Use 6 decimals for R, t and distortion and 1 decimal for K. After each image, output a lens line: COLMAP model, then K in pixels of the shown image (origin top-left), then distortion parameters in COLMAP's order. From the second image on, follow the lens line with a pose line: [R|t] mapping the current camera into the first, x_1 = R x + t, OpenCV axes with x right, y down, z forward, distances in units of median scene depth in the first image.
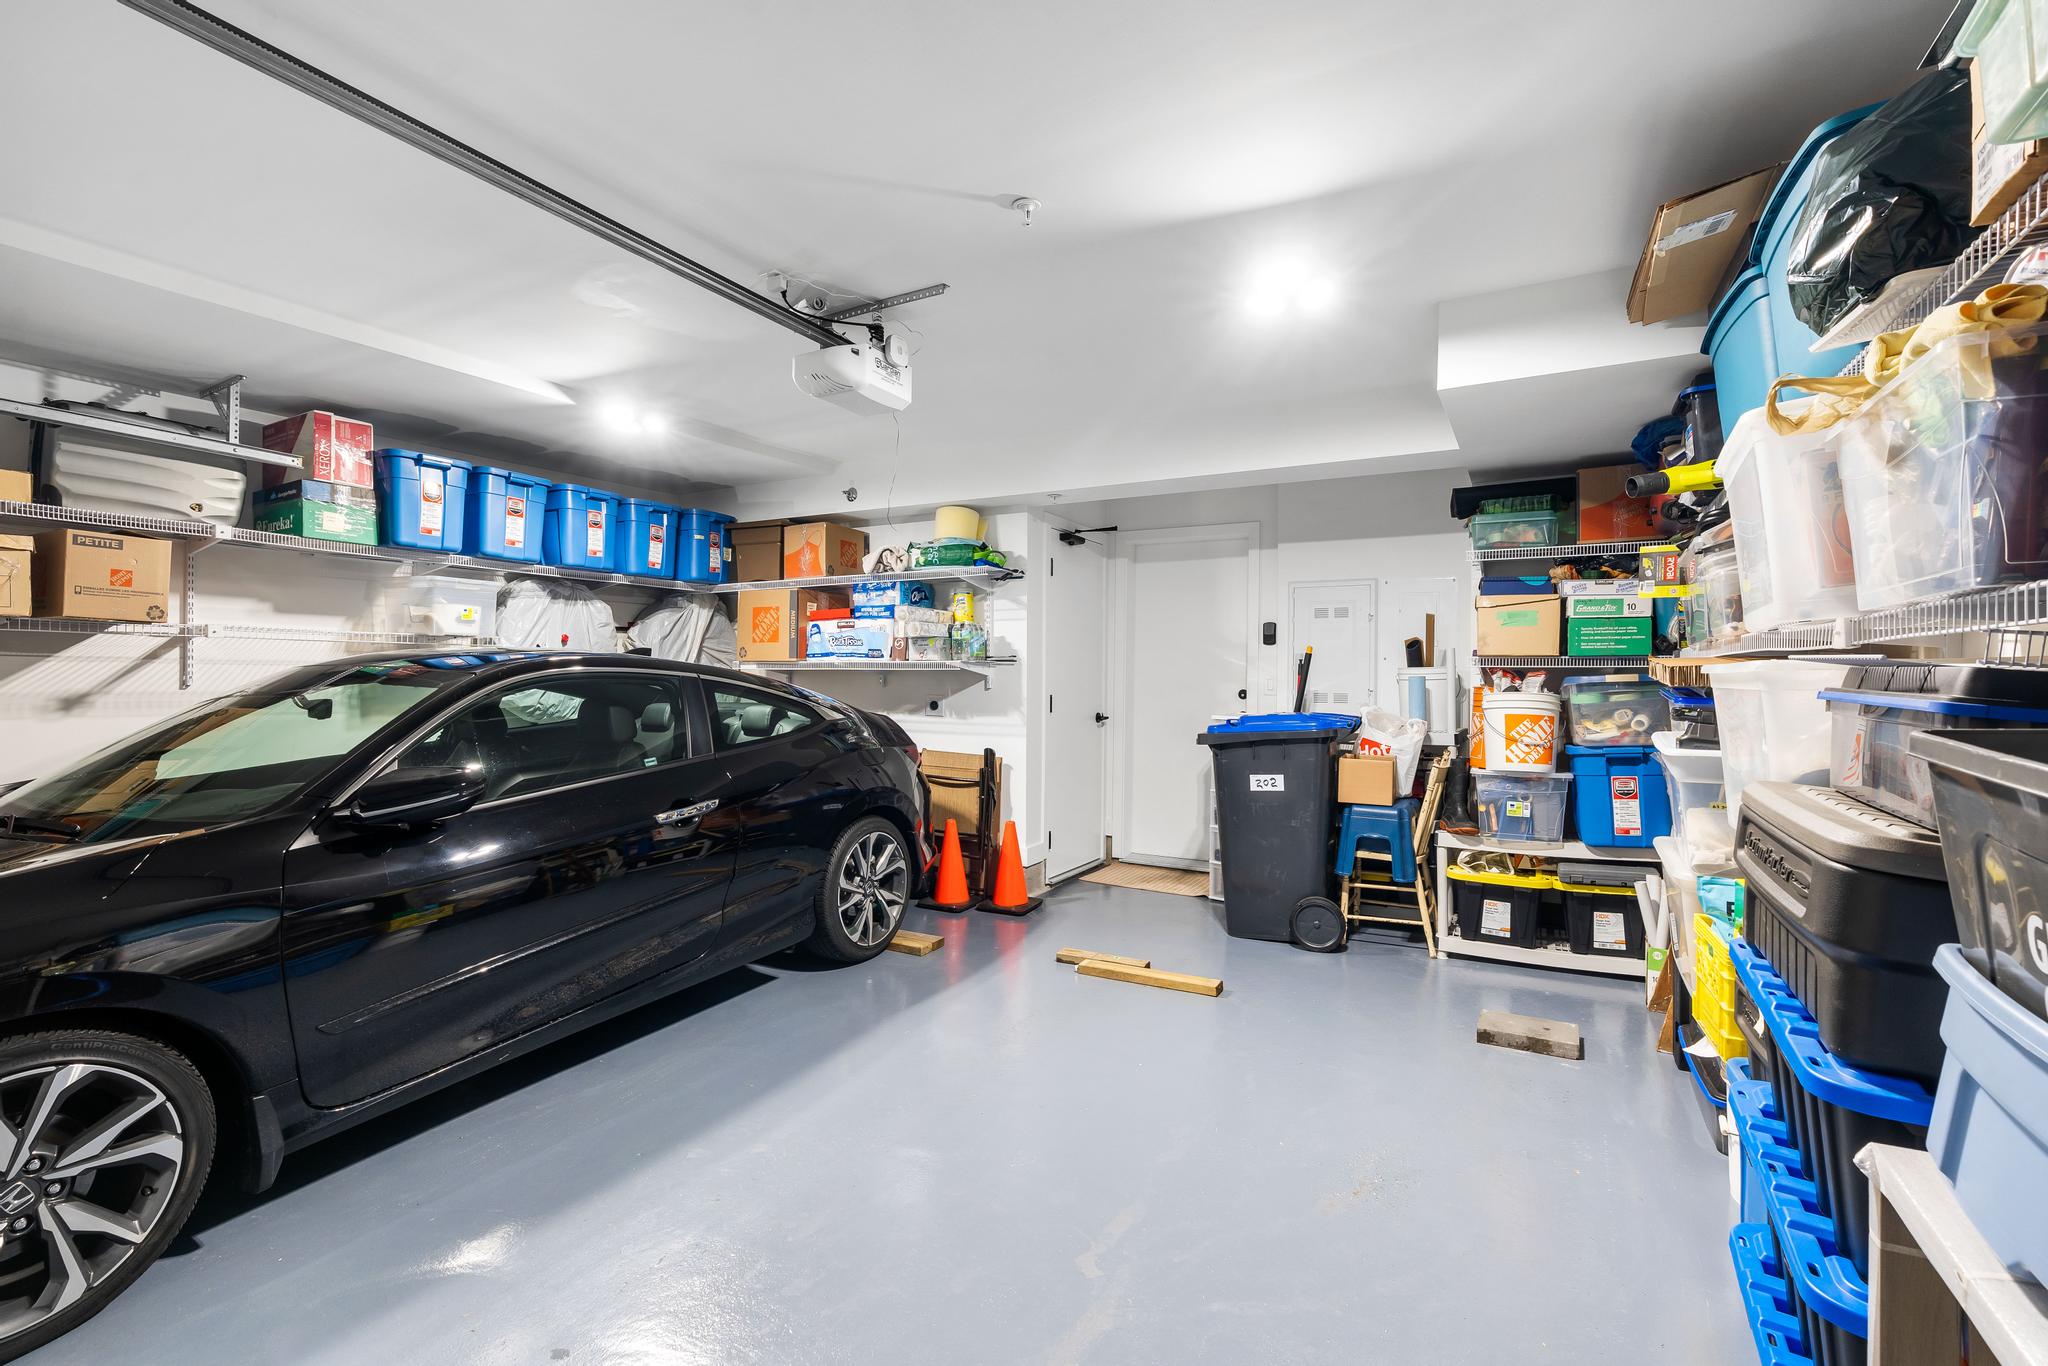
lens RADIAL K [[932.6, 0, 1023.7], [0, 932.6, 656.7], [0, 0, 1]] dist [0.001676, 0.000554]
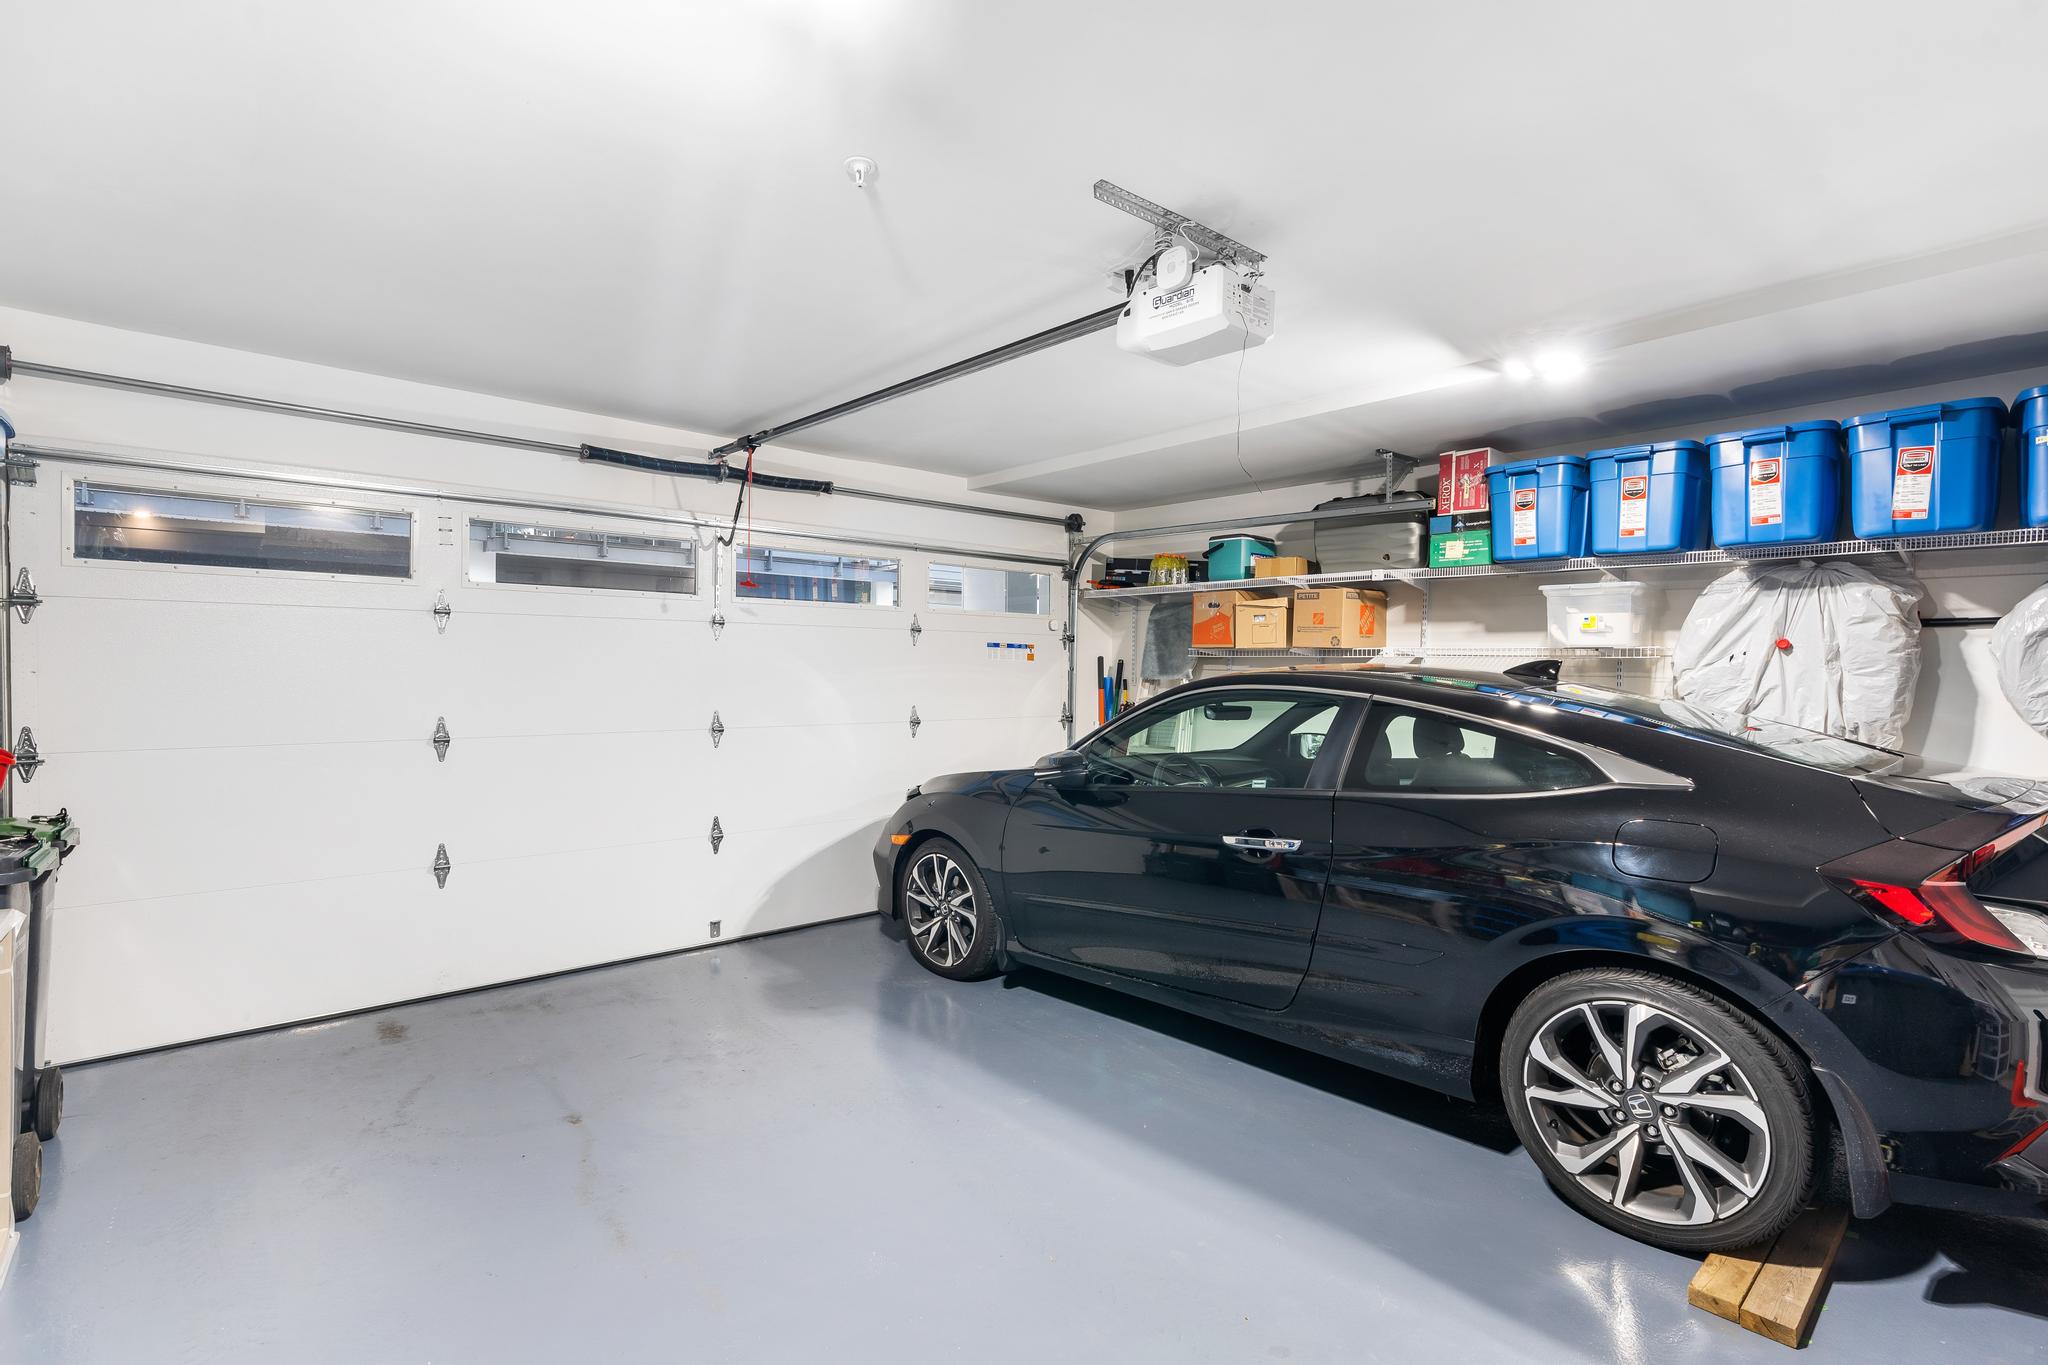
lens RADIAL K [[963.4, 0, 1133.0], [0, 963.4, 691.2], [0, 0, 1]] dist [-0.001829, -0.000222]
pose [[-0.290268, 0.017781, -0.956780, 0.437819], [0.005428, 0.999842, 0.016934, 0.002463], [0.956930, -0.000278, -0.290319, 0.893698]]
